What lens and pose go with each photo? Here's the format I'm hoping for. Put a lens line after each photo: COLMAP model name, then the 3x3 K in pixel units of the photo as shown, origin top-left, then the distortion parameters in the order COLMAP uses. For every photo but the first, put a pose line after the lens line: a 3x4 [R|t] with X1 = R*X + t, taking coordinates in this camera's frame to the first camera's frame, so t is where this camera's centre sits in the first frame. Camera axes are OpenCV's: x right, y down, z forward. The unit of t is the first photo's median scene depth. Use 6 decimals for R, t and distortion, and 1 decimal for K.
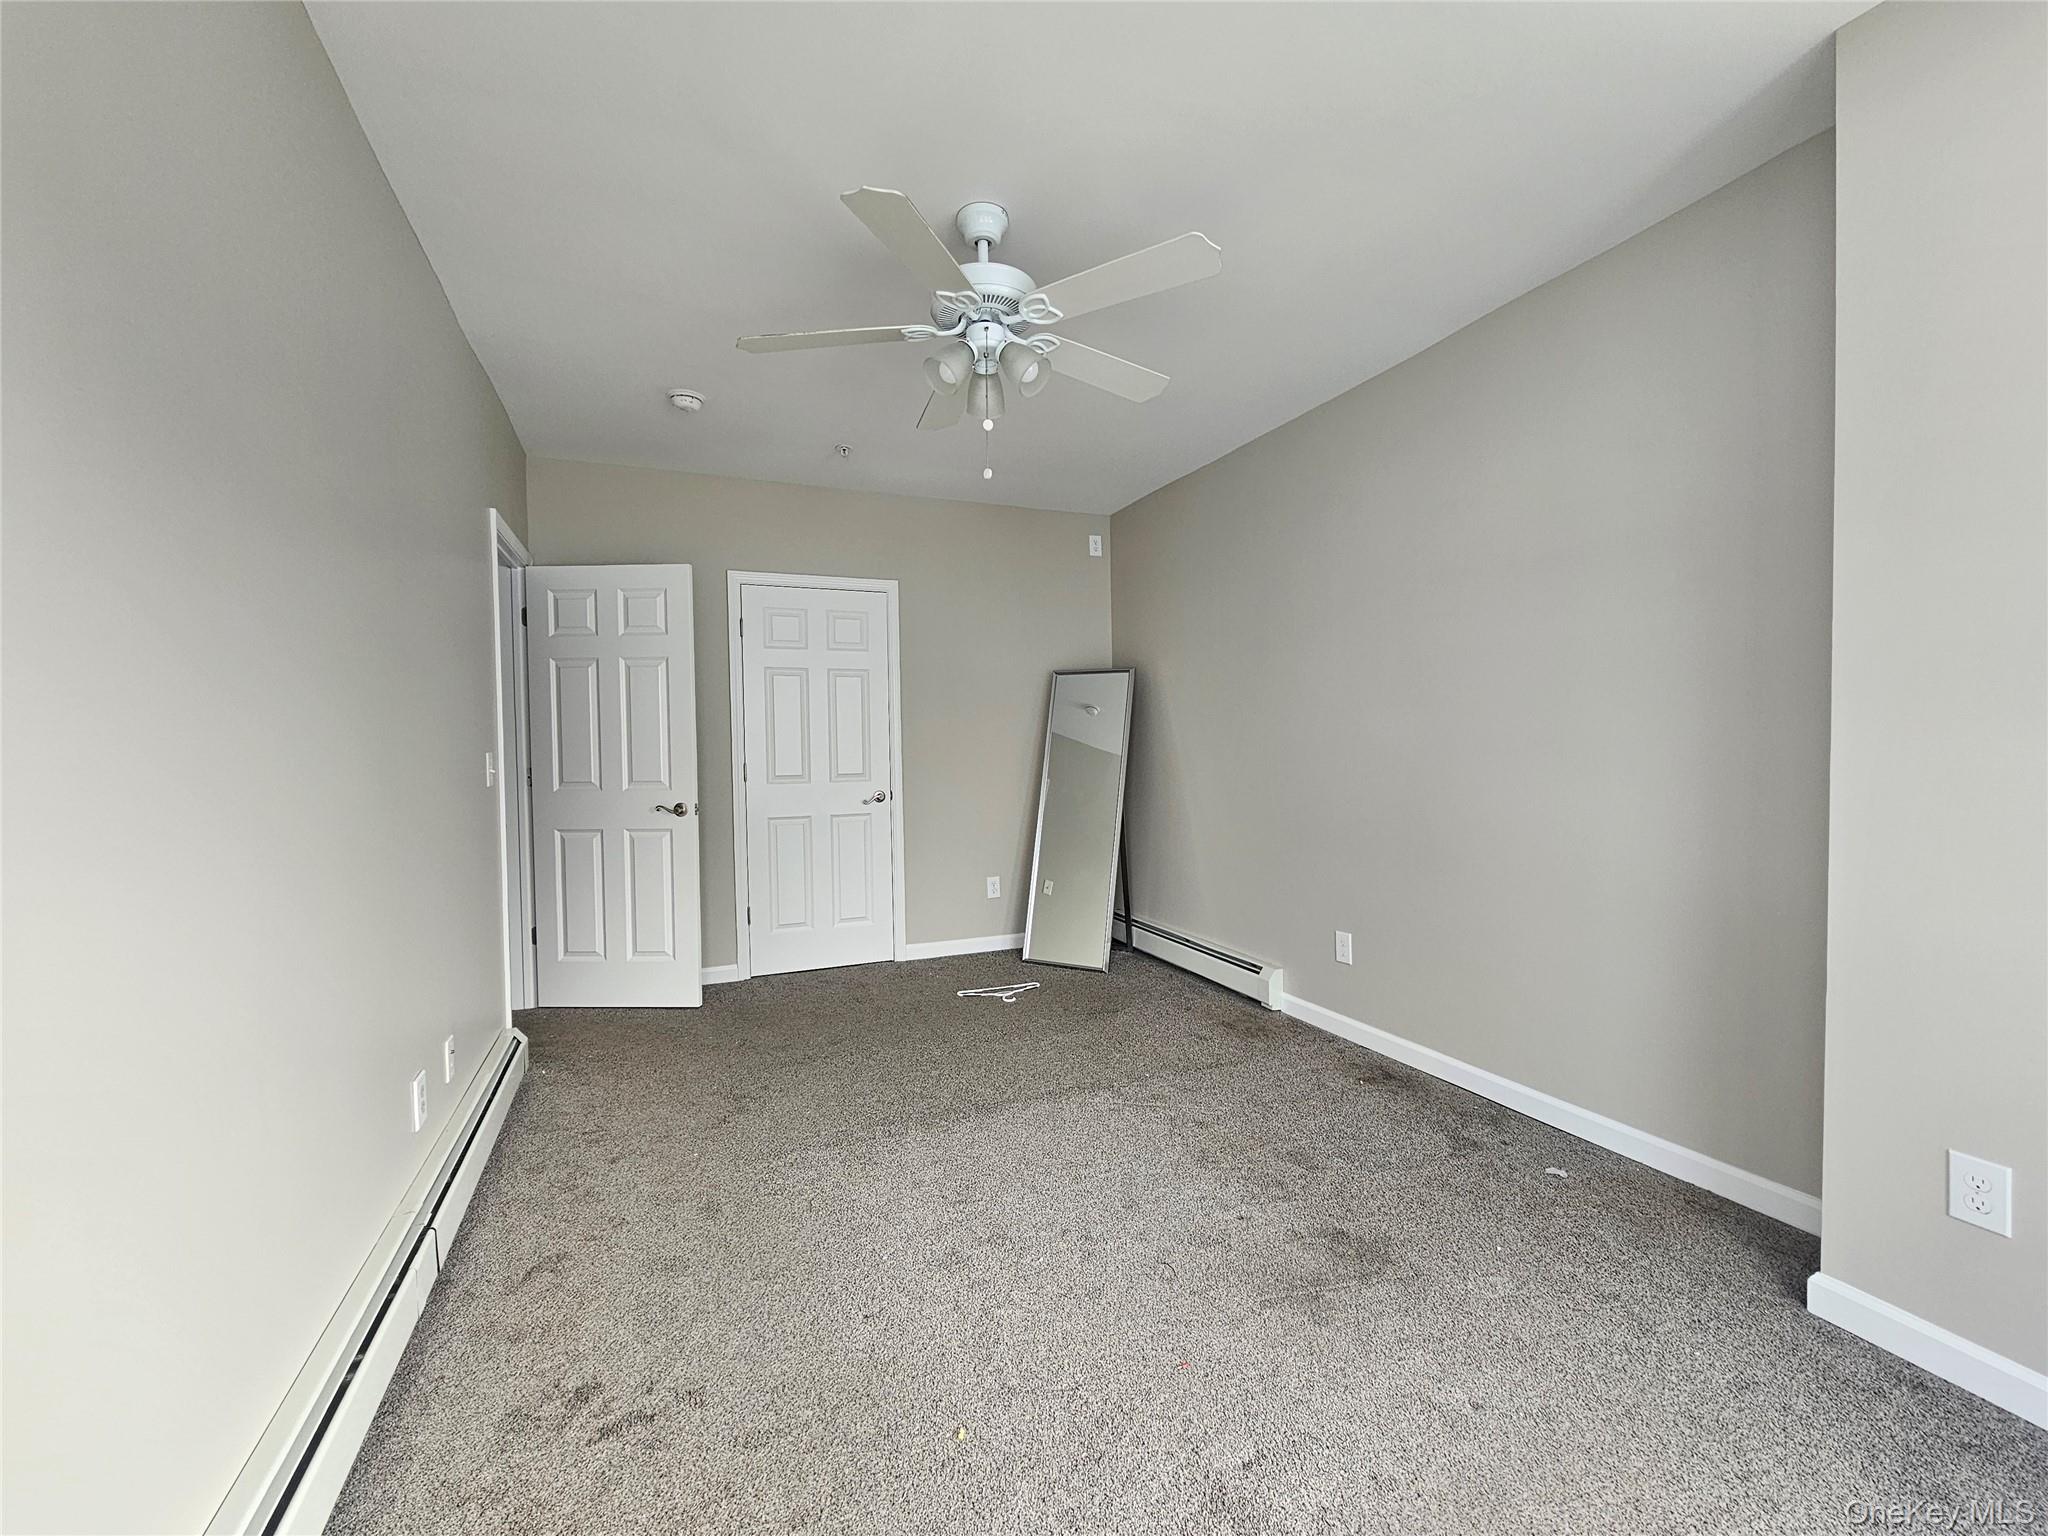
lens RADIAL K [[829.5, 0, 1024.0], [0, 829.5, 768.0], [0, 0, 1]] dist [0.003643, -0.004385]
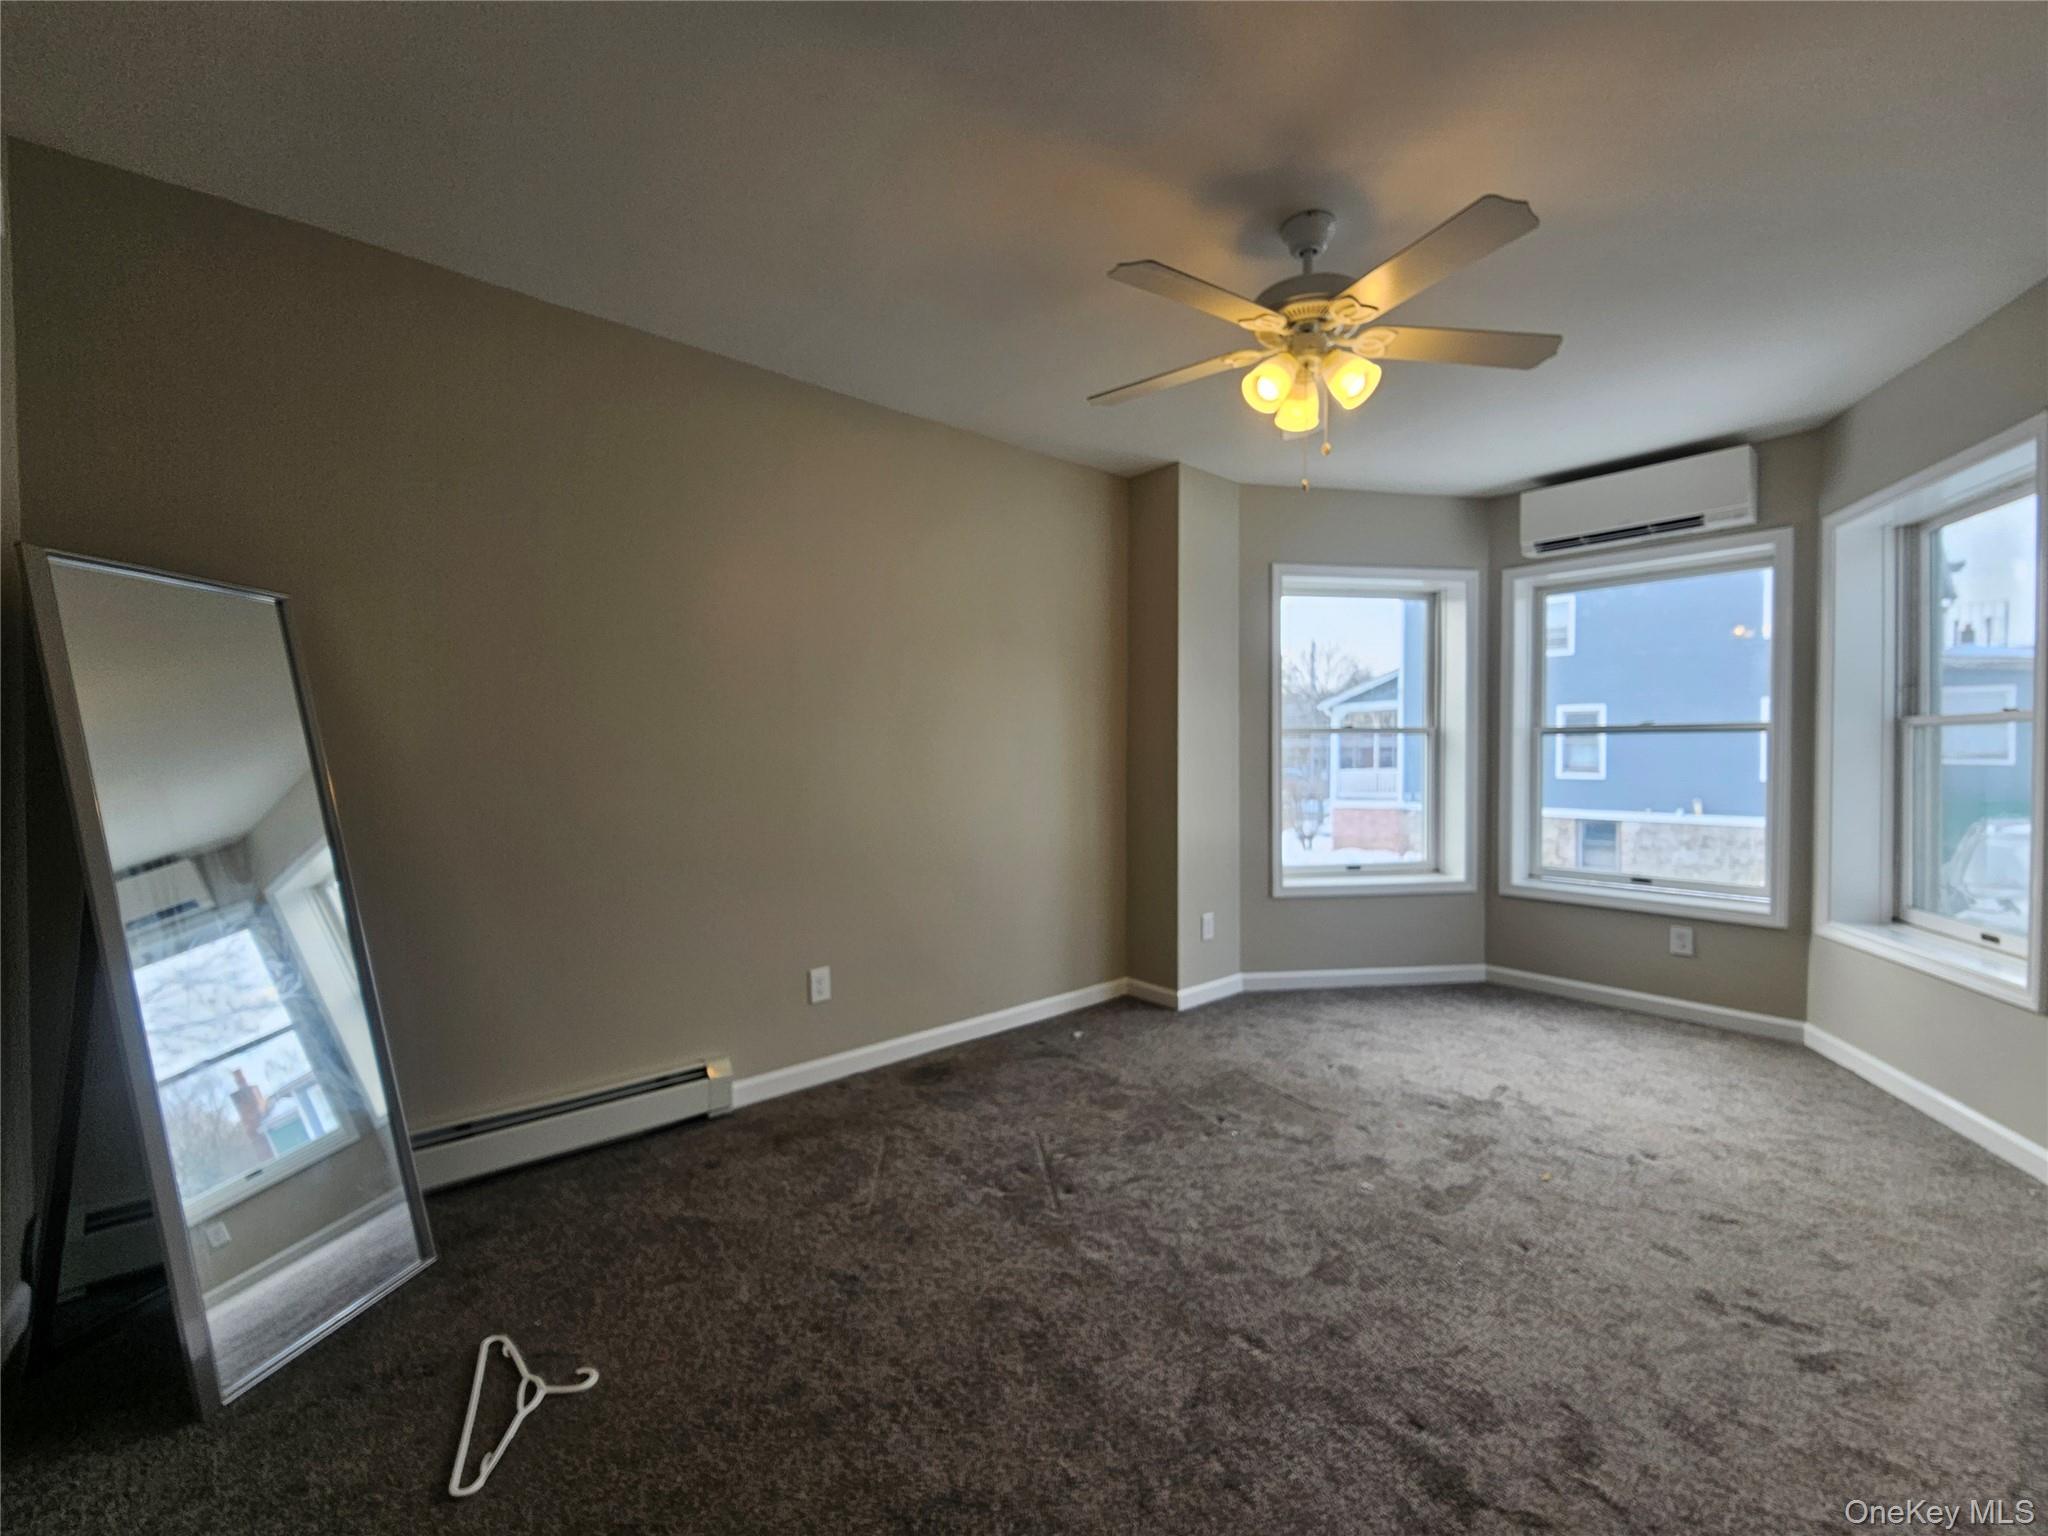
lens RADIAL K [[829.5, 0, 1024.0], [0, 829.5, 768.0], [0, 0, 1]] dist [0.003643, -0.004385]
pose [[-0.294445, -0.007465, 0.955639, -0.829991], [0.032422, 0.999316, 0.017796, -0.054351], [-0.955118, 0.036223, -0.294002, 1.508027]]
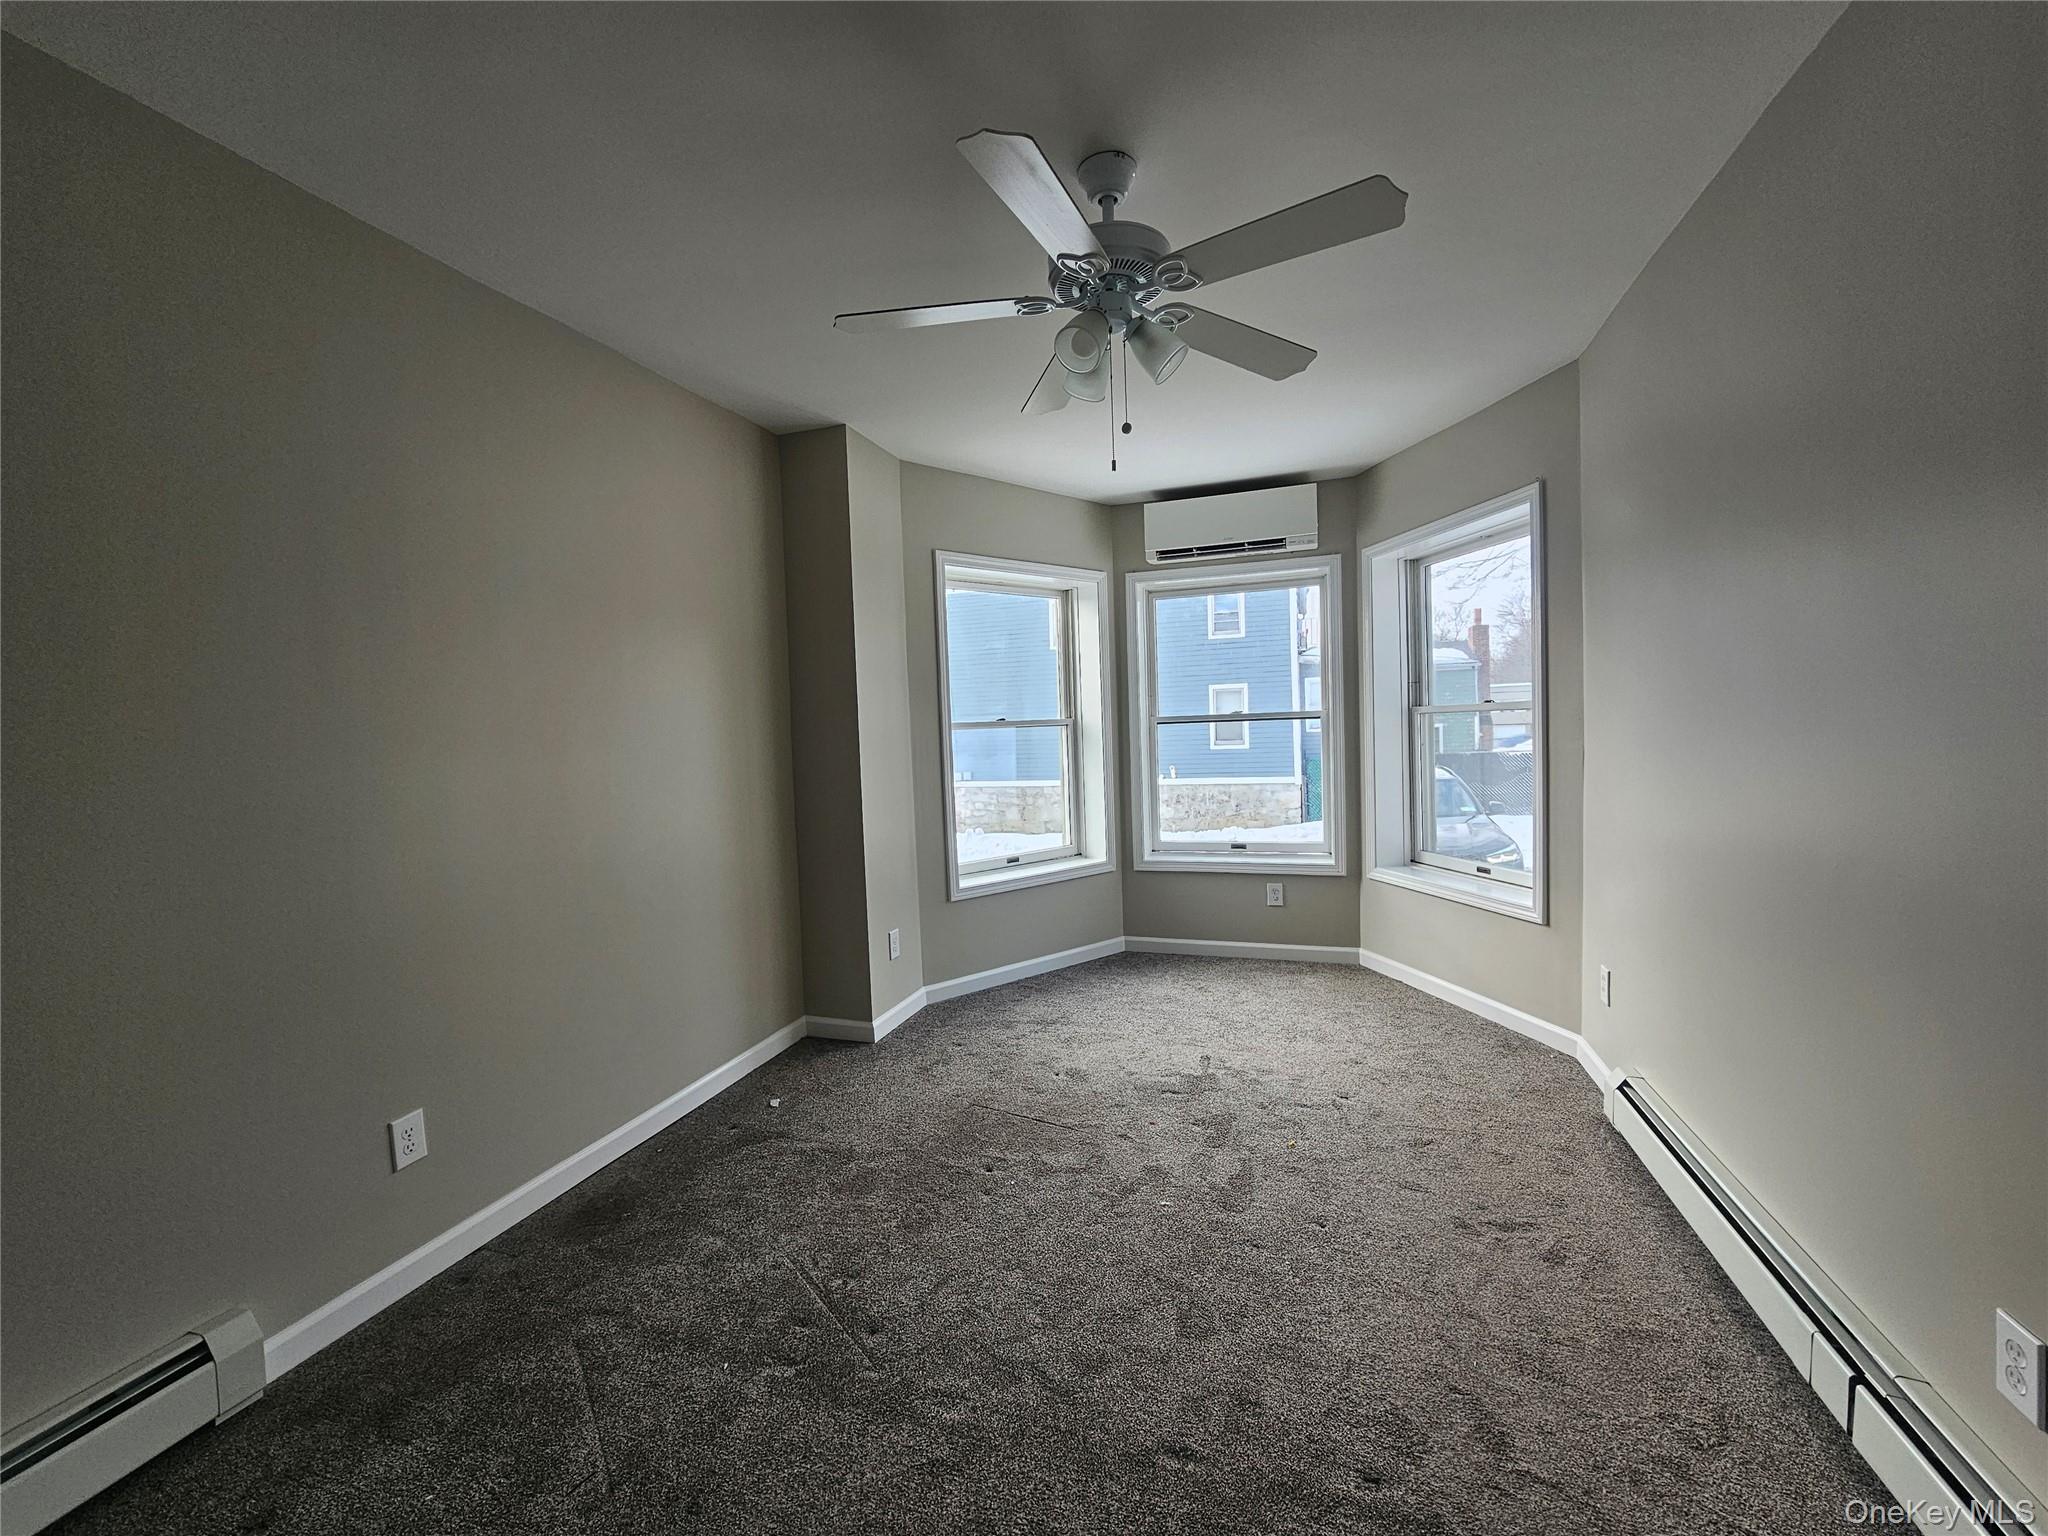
lens RADIAL K [[829.5, 0, 1024.0], [0, 829.5, 768.0], [0, 0, 1]] dist [0.003643, -0.004385]
pose [[-0.739748, 0.005291, 0.672863, -0.530230], [0.061909, 0.996263, 0.060230, -0.096006], [-0.670030, 0.086211, -0.737311, 1.620476]]
